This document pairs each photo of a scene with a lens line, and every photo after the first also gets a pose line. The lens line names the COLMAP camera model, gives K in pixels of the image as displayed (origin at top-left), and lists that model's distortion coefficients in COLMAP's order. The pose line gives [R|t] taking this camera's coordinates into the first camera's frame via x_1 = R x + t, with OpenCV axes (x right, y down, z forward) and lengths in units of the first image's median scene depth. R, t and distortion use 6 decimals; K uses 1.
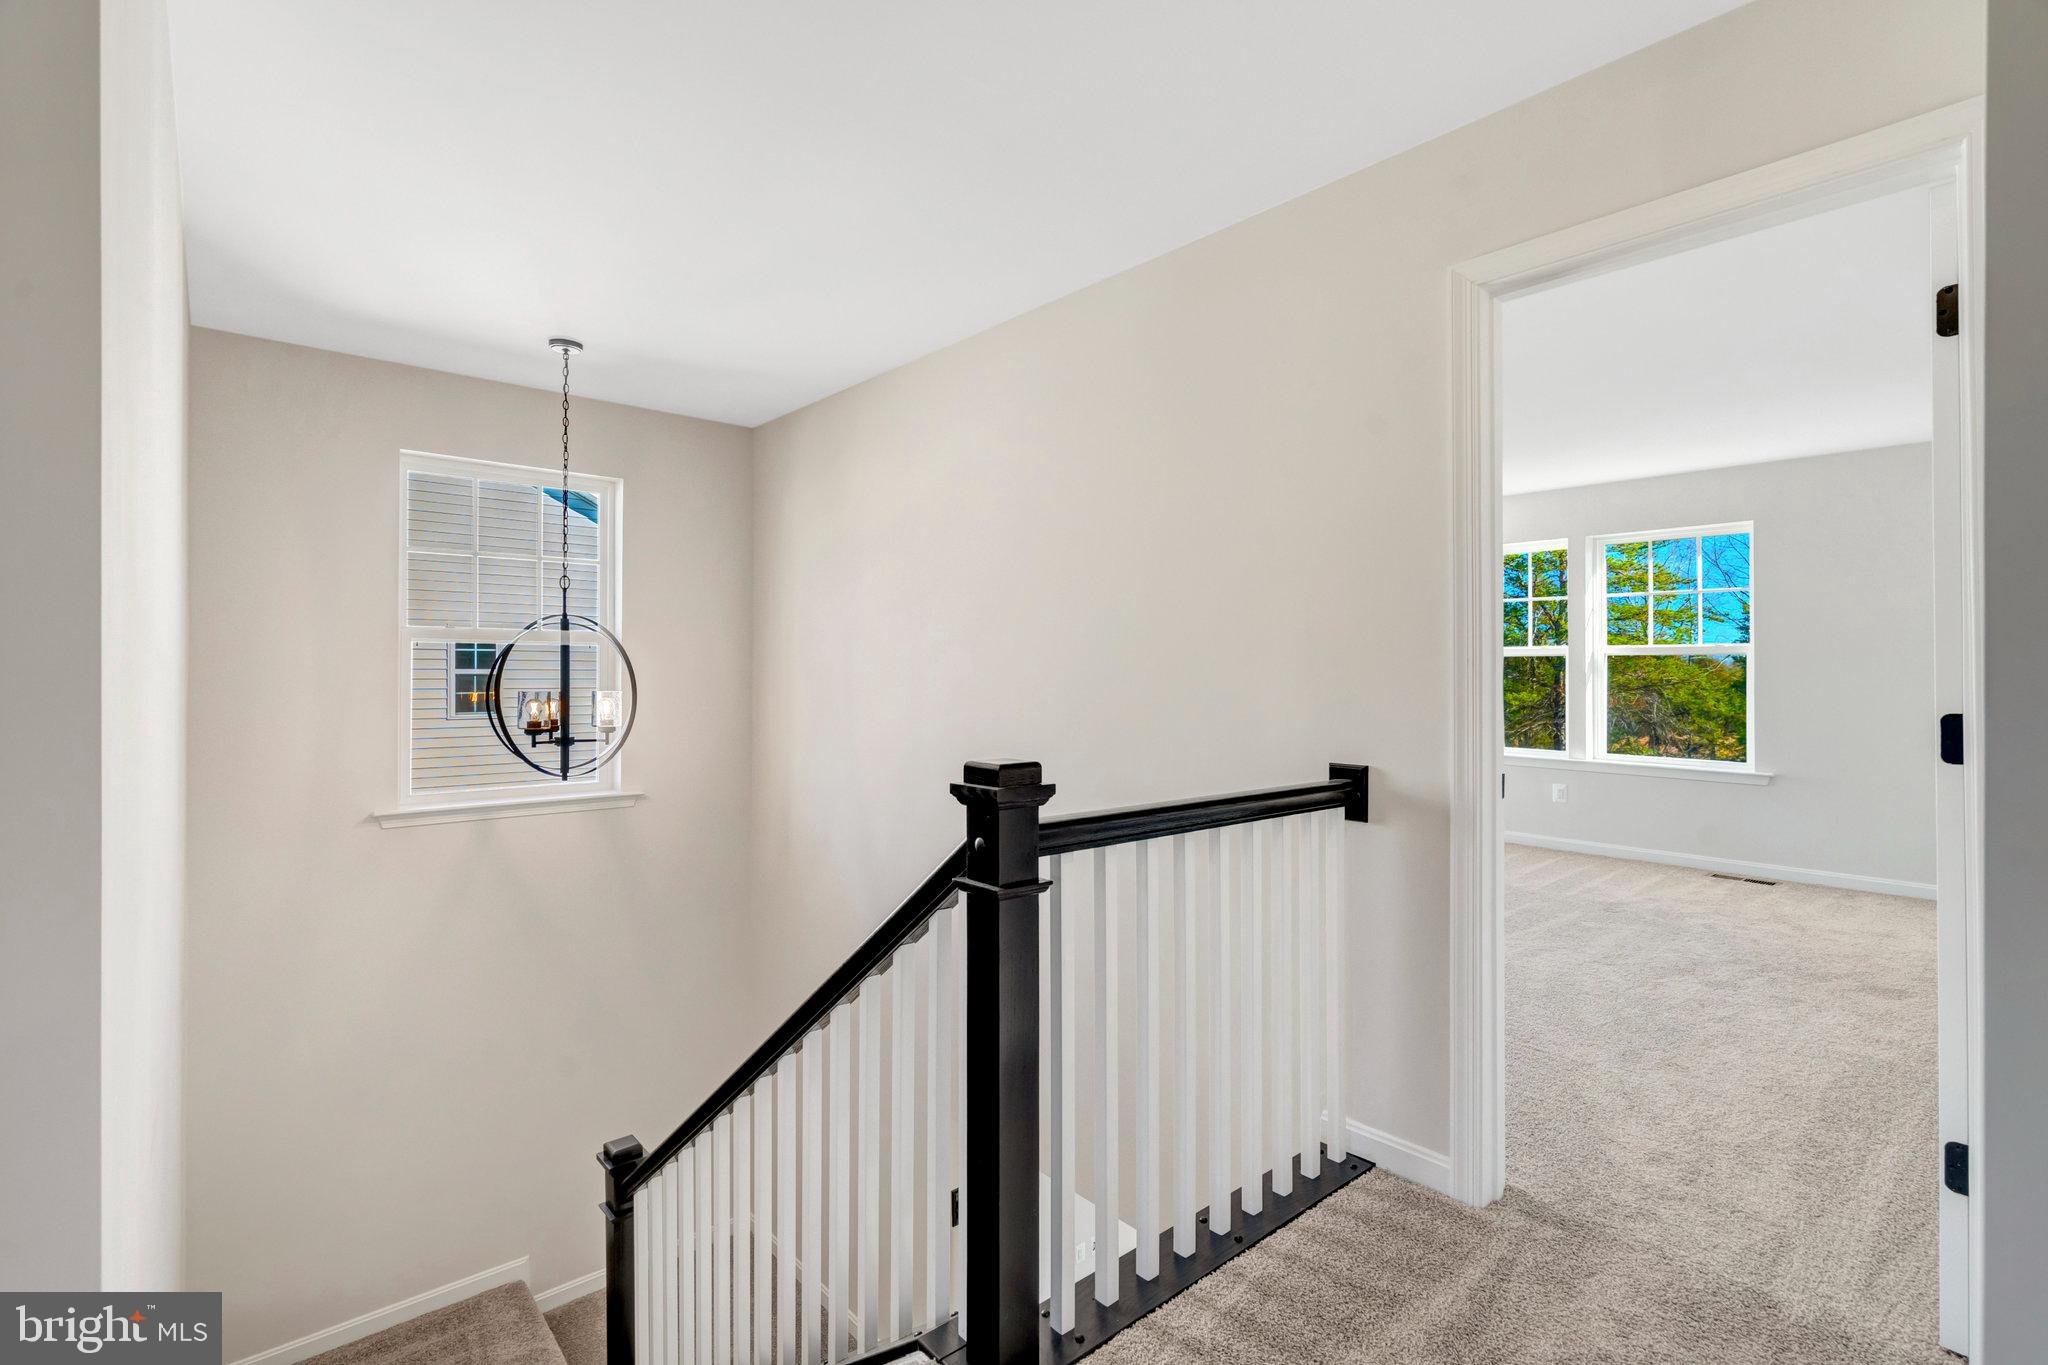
lens RADIAL K [[932.9, 0, 1017.9], [0, 932.9, 680.3], [0, 0, 1]] dist [0.000445, 0.000322]
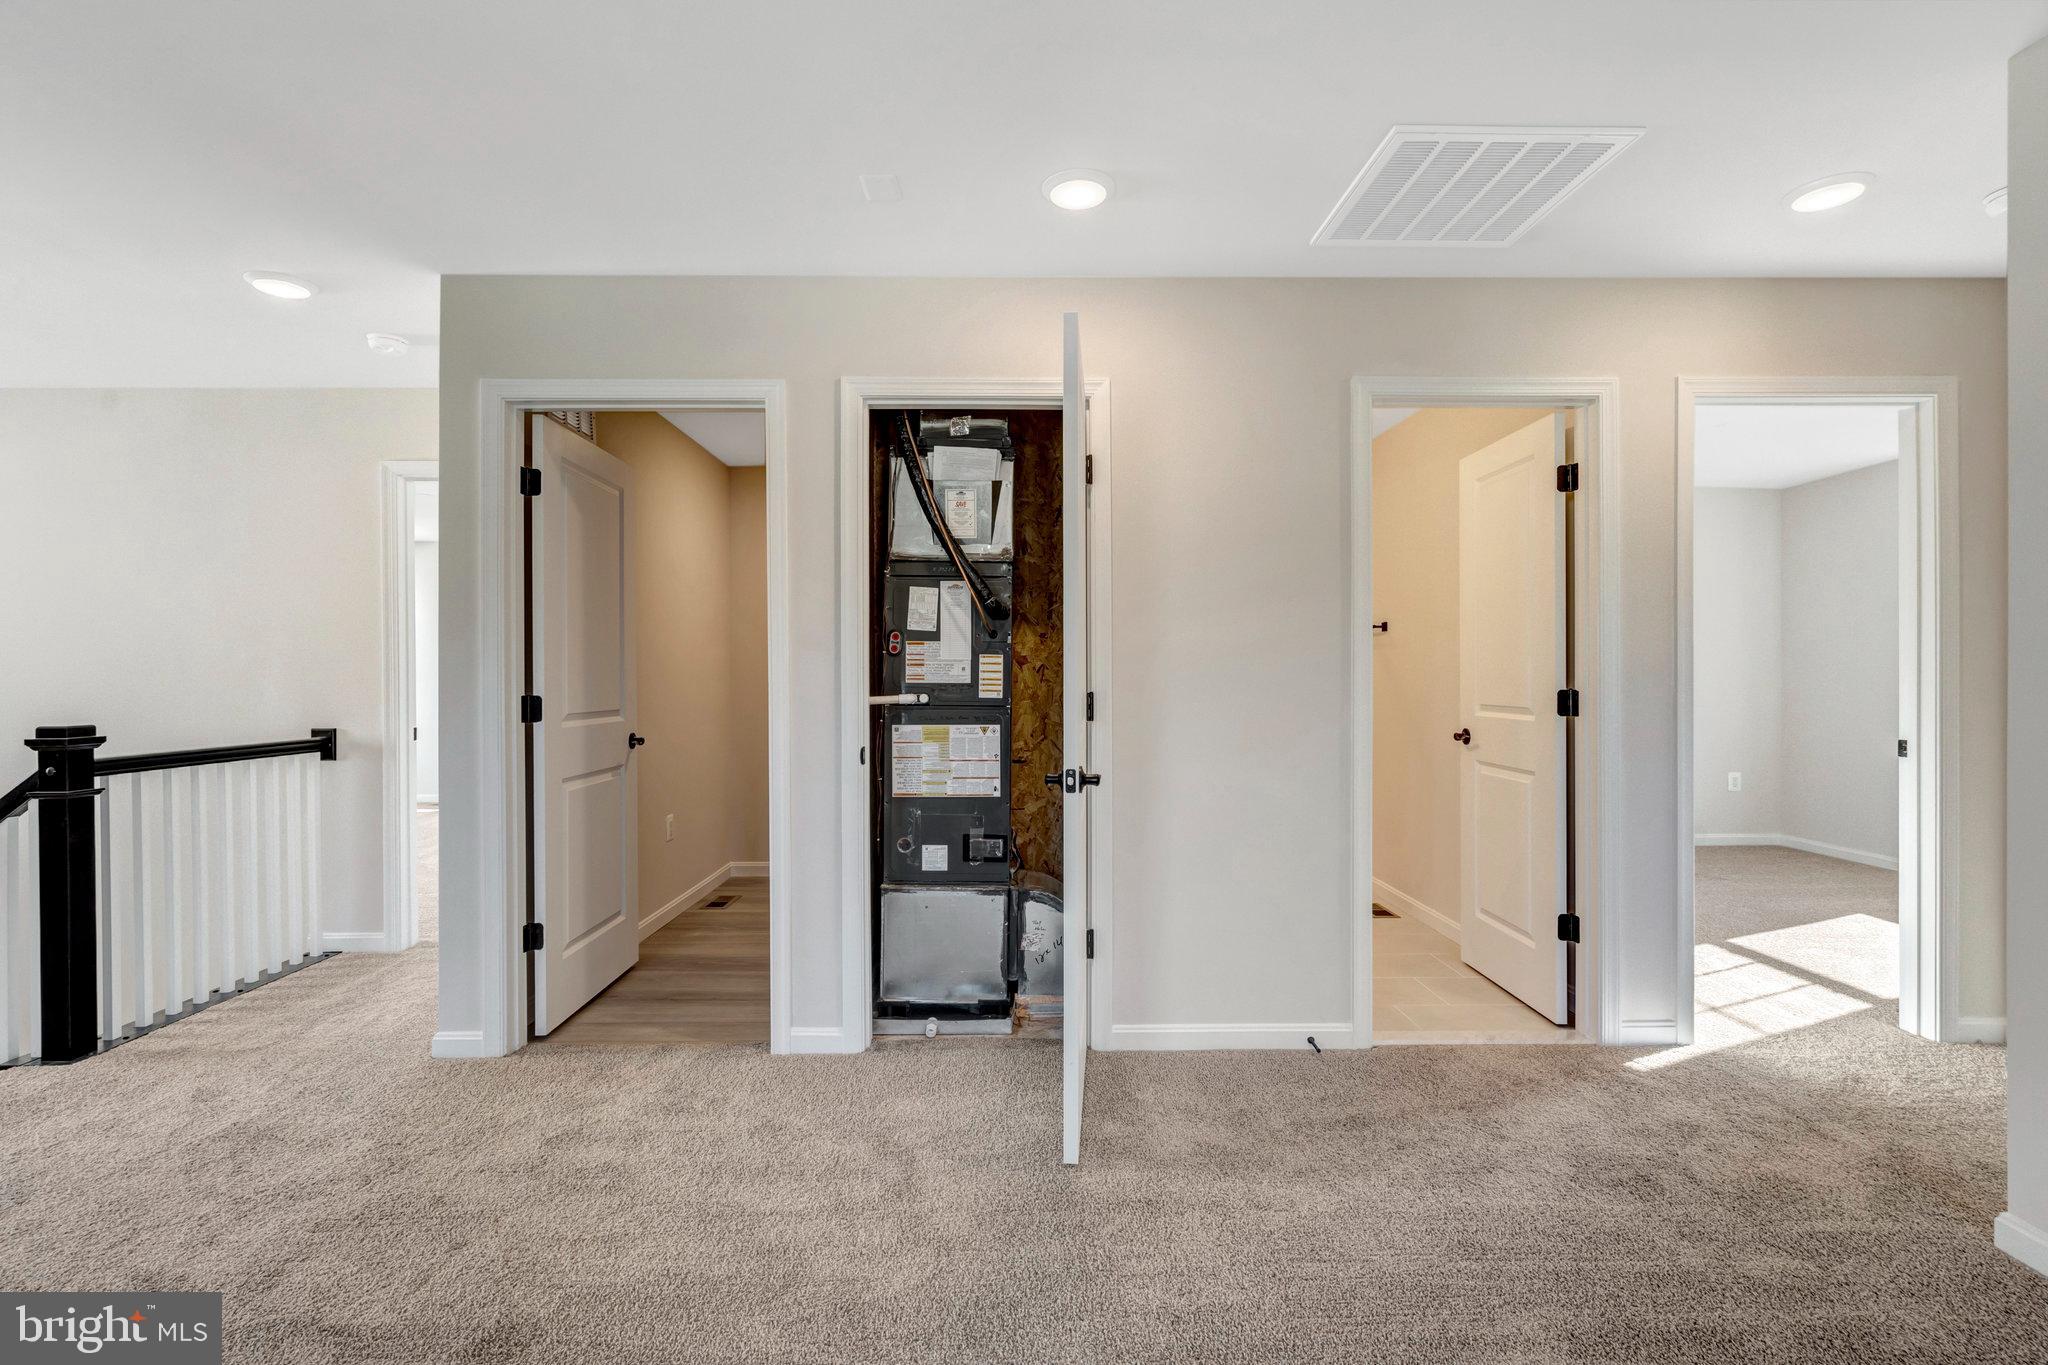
lens RADIAL K [[932.9, 0, 1017.9], [0, 932.9, 680.3], [0, 0, 1]] dist [0.000445, 0.000322]
pose [[0.638822, -0.008610, 0.769307, -0.212973], [0.008135, 0.999957, 0.004436, 0.003440], [-0.769312, 0.003425, 0.638864, -1.489230]]
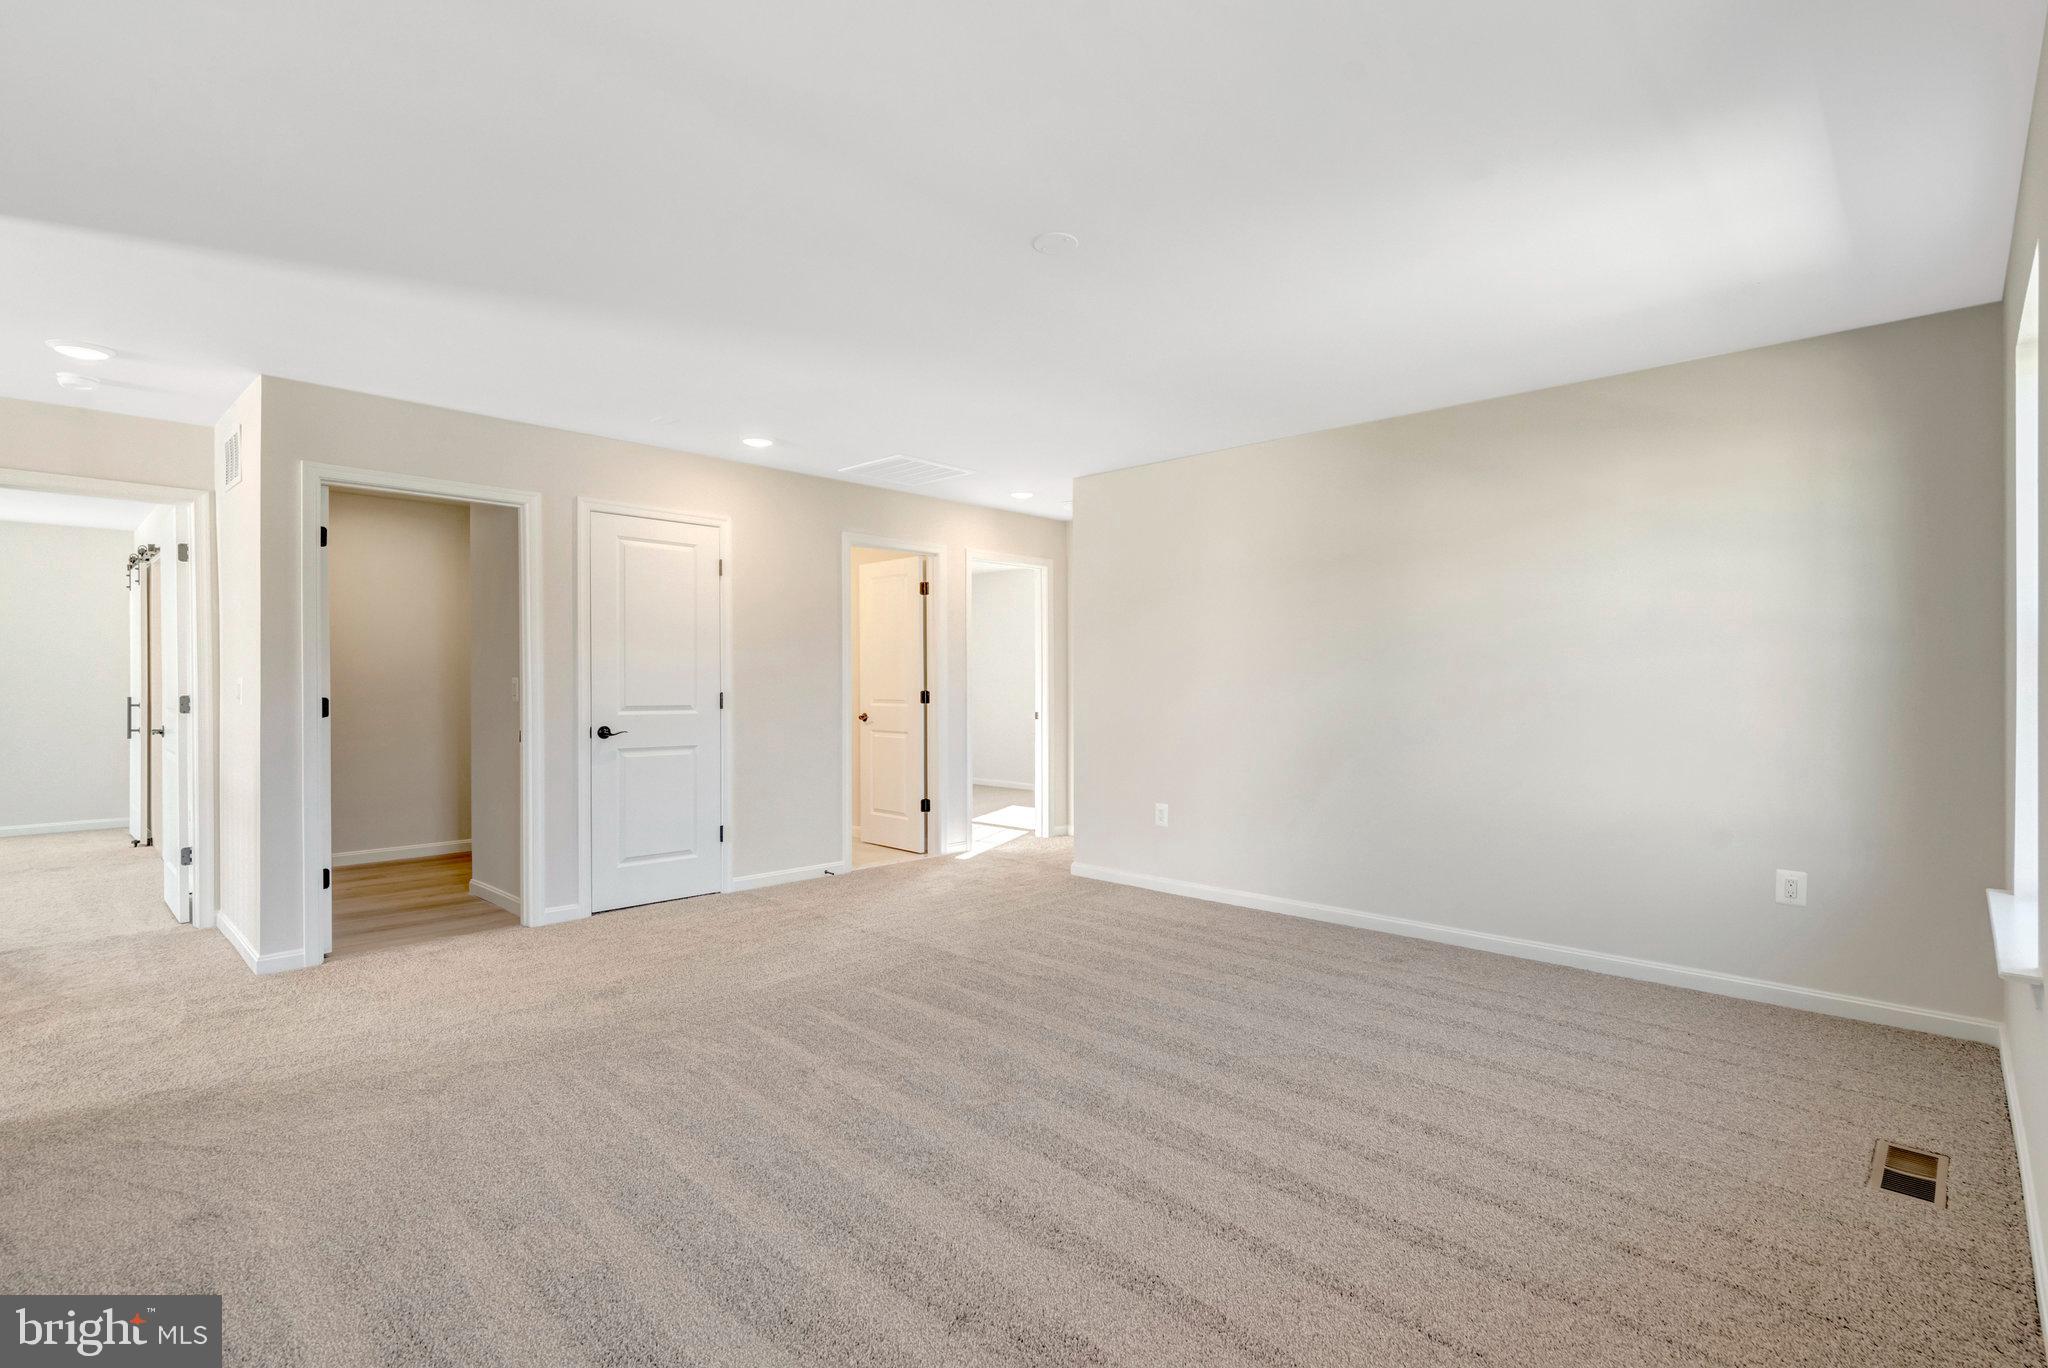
lens RADIAL K [[962.9, 0, 1024.0], [0, 962.9, 684.0], [0, 0, 1]] dist [-0.001906, -0.000429]
pose [[-0.095751, -0.002600, 0.995402, -1.986387], [0.005425, 0.999980, 0.003134, 0.001105], [-0.995391, 0.005700, -0.095735, -1.188466]]
